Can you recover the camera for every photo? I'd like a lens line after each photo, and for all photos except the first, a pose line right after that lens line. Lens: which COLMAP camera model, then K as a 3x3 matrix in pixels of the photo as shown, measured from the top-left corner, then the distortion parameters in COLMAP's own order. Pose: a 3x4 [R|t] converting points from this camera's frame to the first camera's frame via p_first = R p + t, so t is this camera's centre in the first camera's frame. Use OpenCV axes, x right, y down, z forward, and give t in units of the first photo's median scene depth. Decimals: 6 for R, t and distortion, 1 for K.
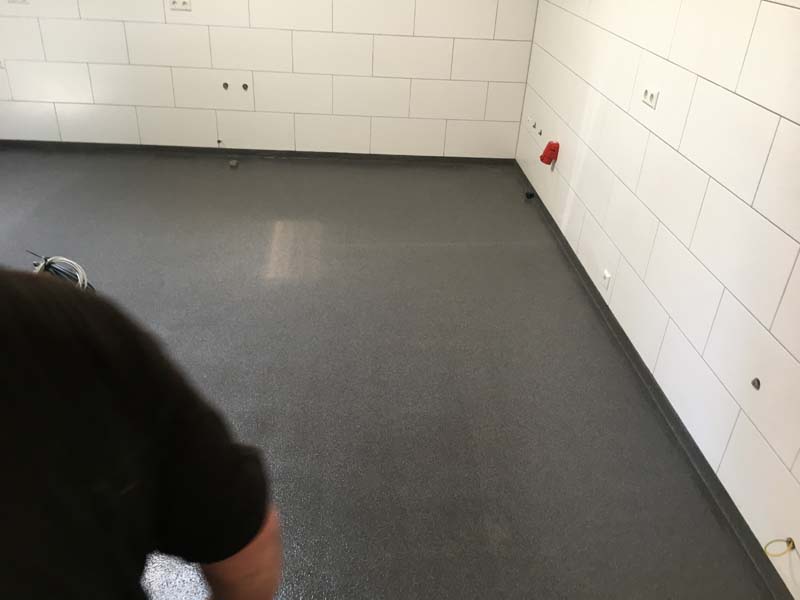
lens RADIAL K [[683.9, 0, 396.7], [0, 683.9, 298.6], [0, 0, 1]] dist [0.098357, -0.129658]
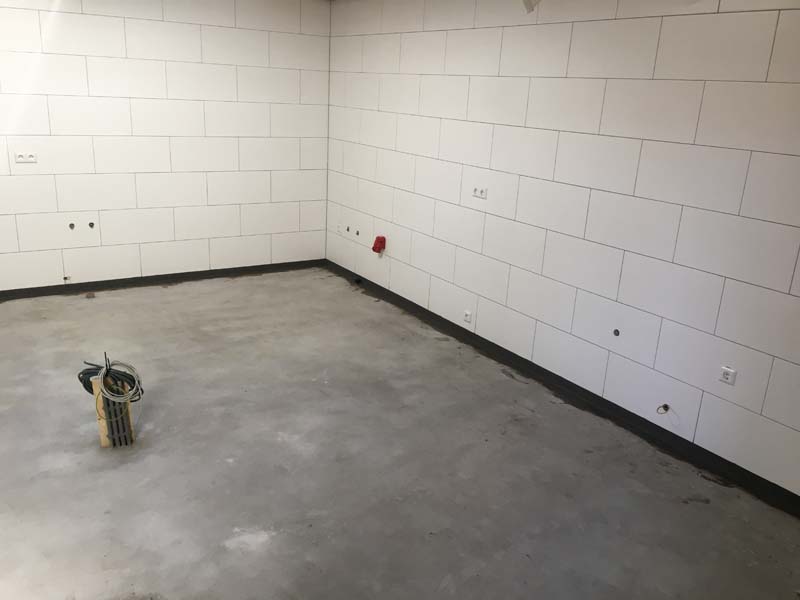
lens RADIAL K [[683.9, 0, 396.7], [0, 683.9, 298.6], [0, 0, 1]] dist [0.098357, -0.129658]
pose [[0.868528, -0.157372, 0.469993, -0.338297], [0.238708, 0.963848, -0.118389, 0.048665], [-0.434370, 0.215015, 0.874695, -0.136244]]
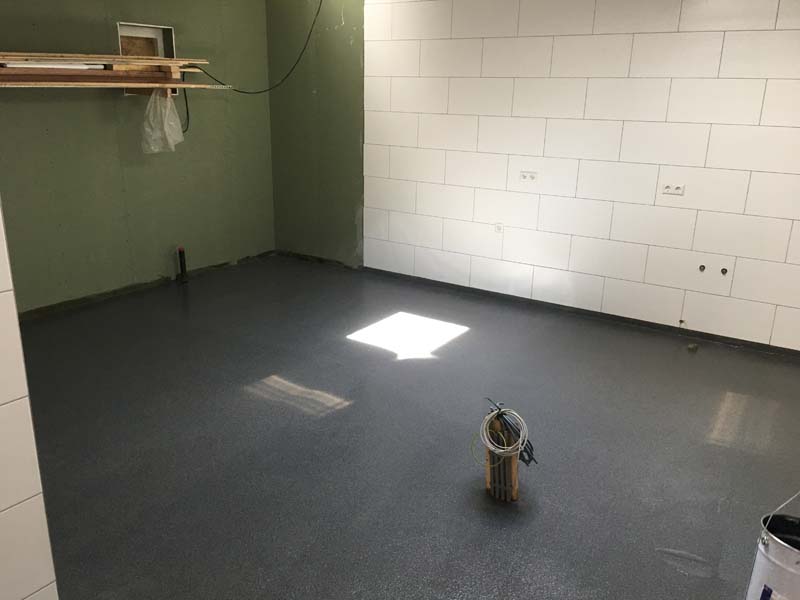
lens RADIAL K [[683.9, 0, 396.7], [0, 683.9, 298.6], [0, 0, 1]] dist [0.098357, -0.129658]
pose [[0.803222, 0.144001, -0.578012, -0.024838], [-0.273434, 0.951202, -0.142998, -0.012951], [0.529214, 0.272908, 0.803401, 0.011100]]
